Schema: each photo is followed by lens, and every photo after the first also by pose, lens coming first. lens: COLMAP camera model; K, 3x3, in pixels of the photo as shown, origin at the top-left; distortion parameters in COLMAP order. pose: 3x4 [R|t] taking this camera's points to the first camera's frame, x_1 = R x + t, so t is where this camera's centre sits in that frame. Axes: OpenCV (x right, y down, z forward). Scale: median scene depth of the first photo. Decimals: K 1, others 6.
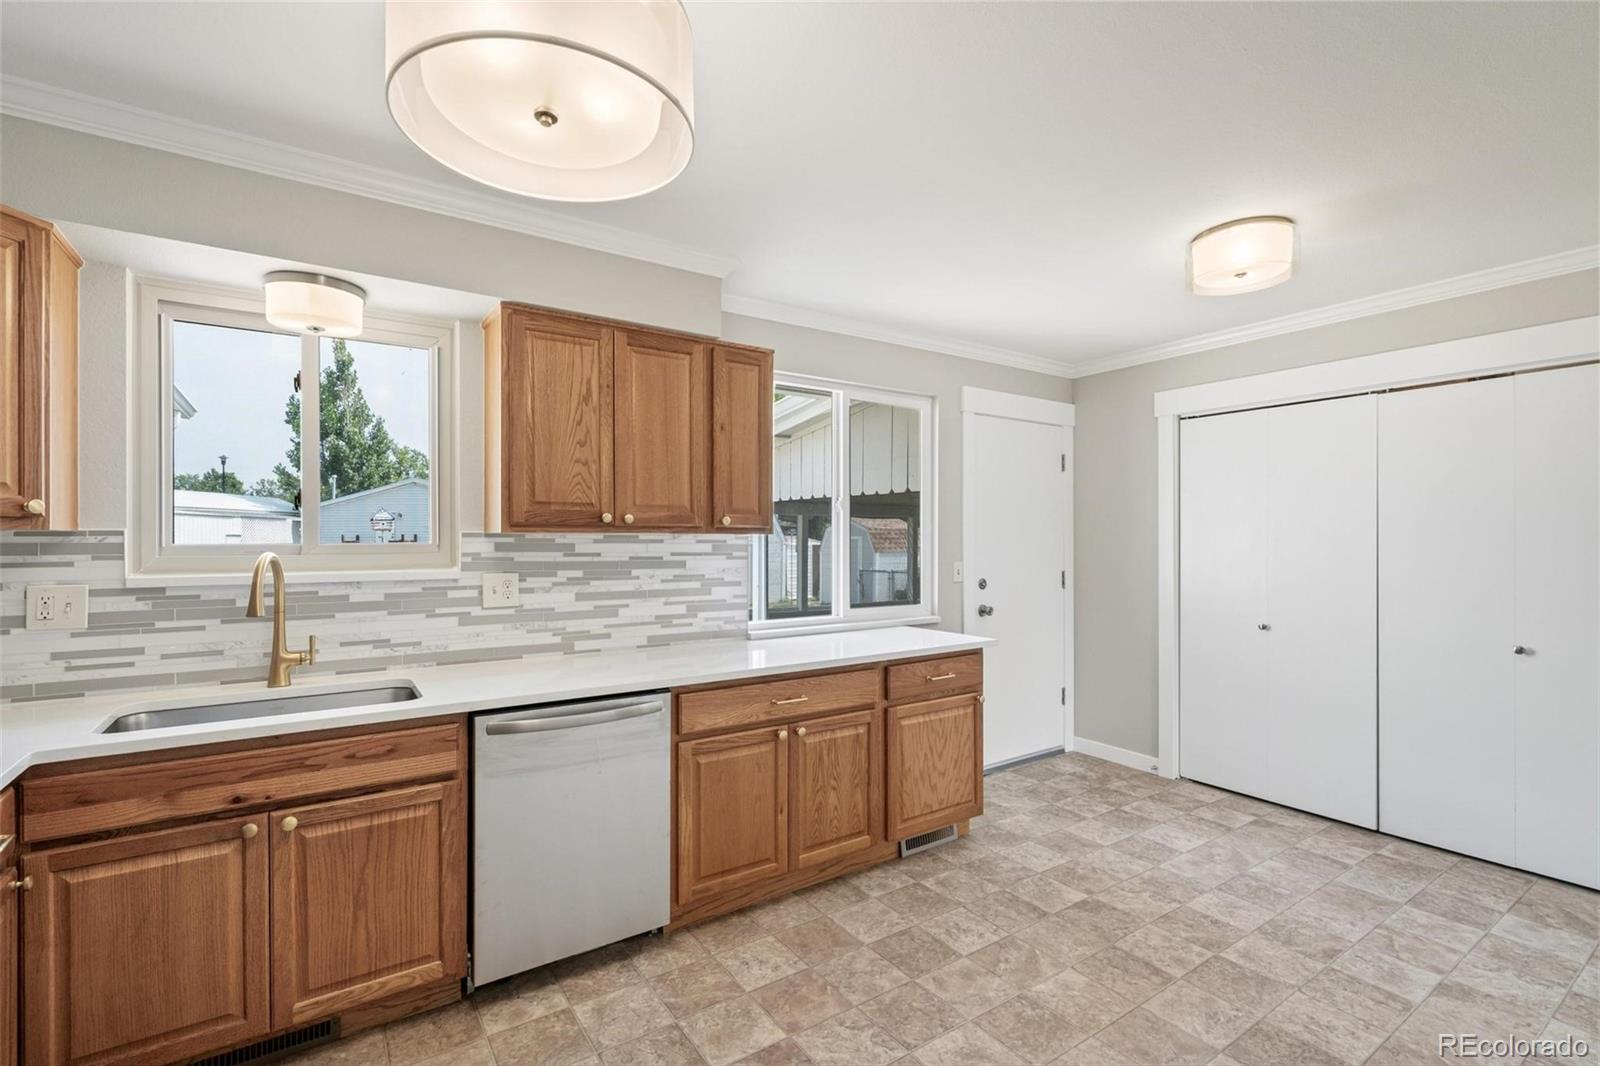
lens RADIAL K [[723.6, 0, 795.0], [0, 723.6, 539.5], [0, 0, 1]] dist [-0.001654, -0.000191]
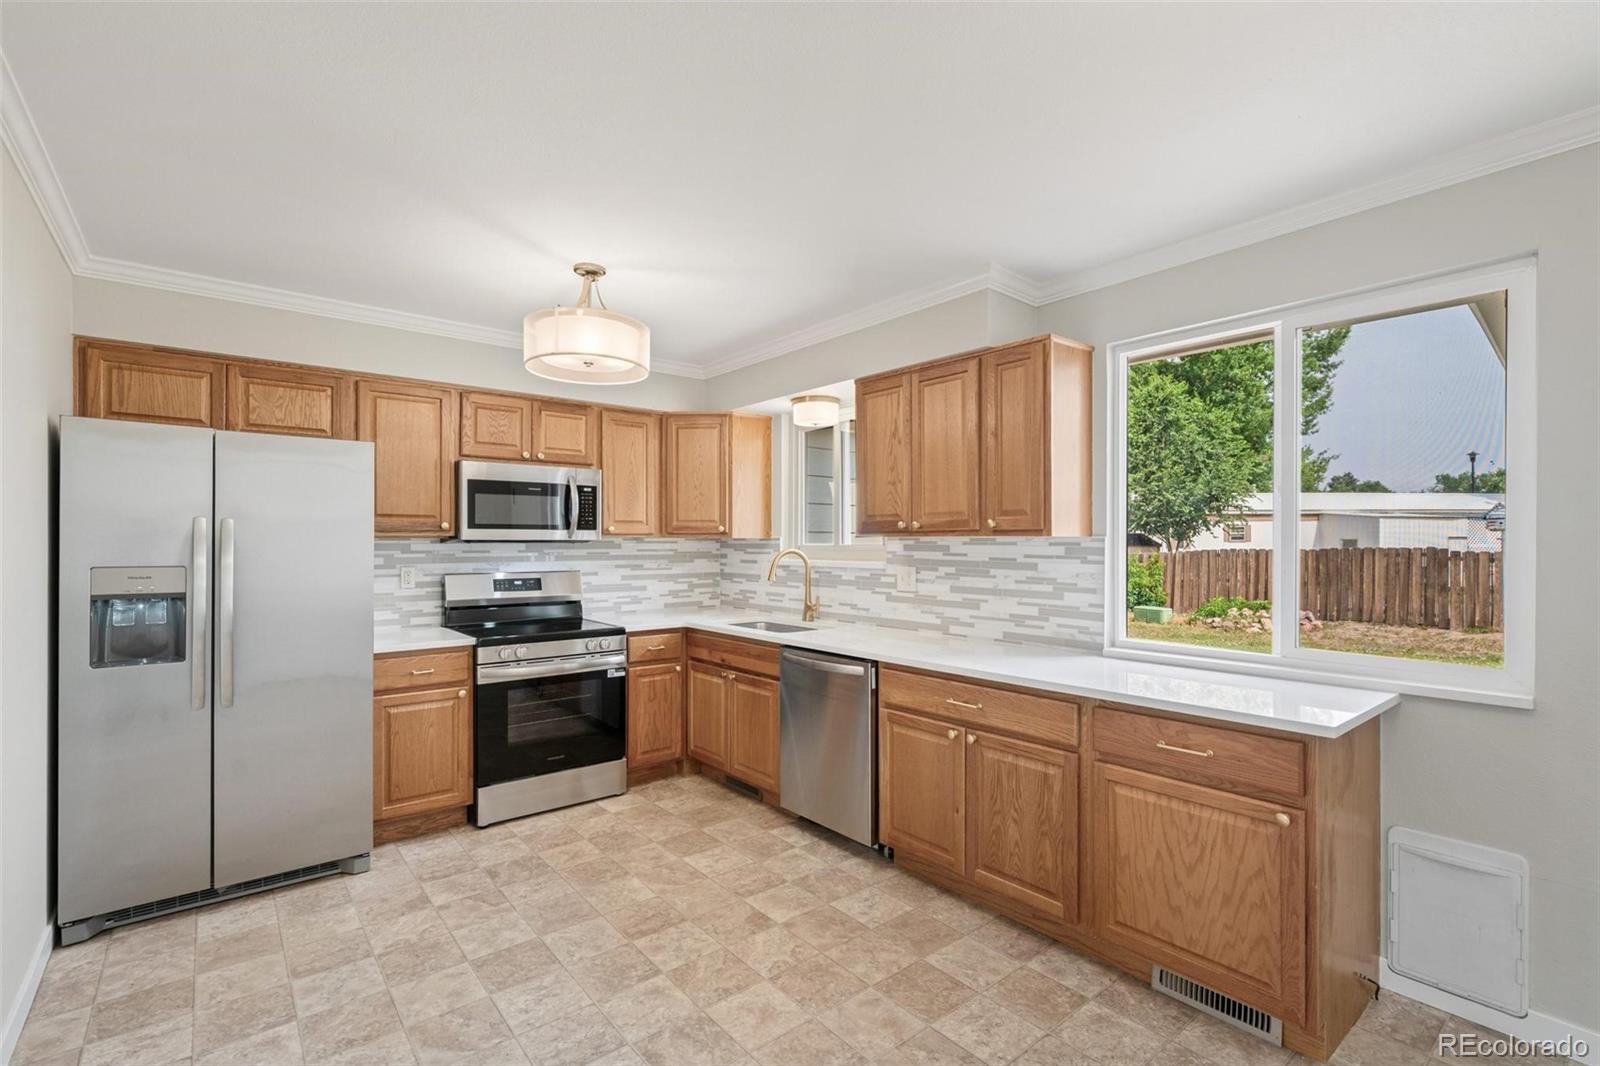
lens RADIAL K [[723.6, 0, 795.0], [0, 723.6, 539.5], [0, 0, 1]] dist [-0.001654, -0.000191]
pose [[0.087961, -0.003807, -0.996117, 0.919348], [0.000210, 0.999993, -0.003804, 0.000320], [0.996124, 0.000125, 0.087961, 0.650034]]
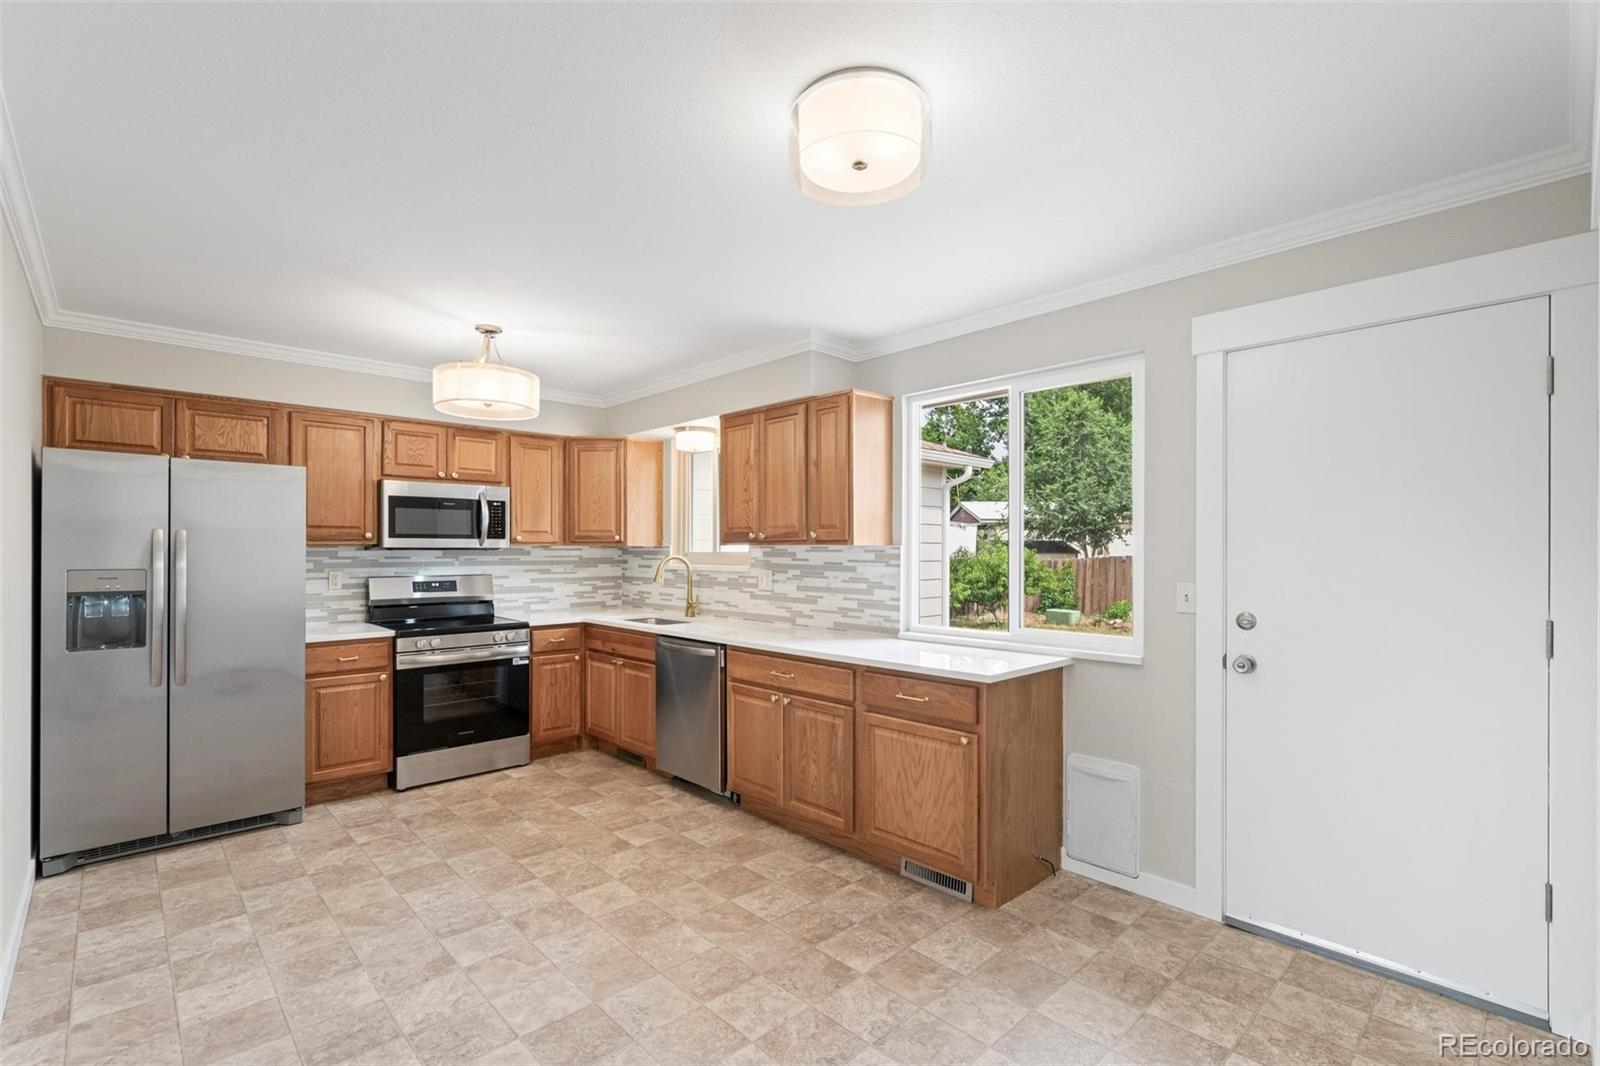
lens RADIAL K [[725.3, 0, 792.7], [0, 725.3, 546.9], [0, 0, 1]] dist [-0.001515, 0.000373]
pose [[0.158540, -0.002902, -0.987348, 1.213834], [-0.000122, 0.999996, -0.002959, -0.000859], [0.987353, 0.000590, 0.158539, 0.776127]]
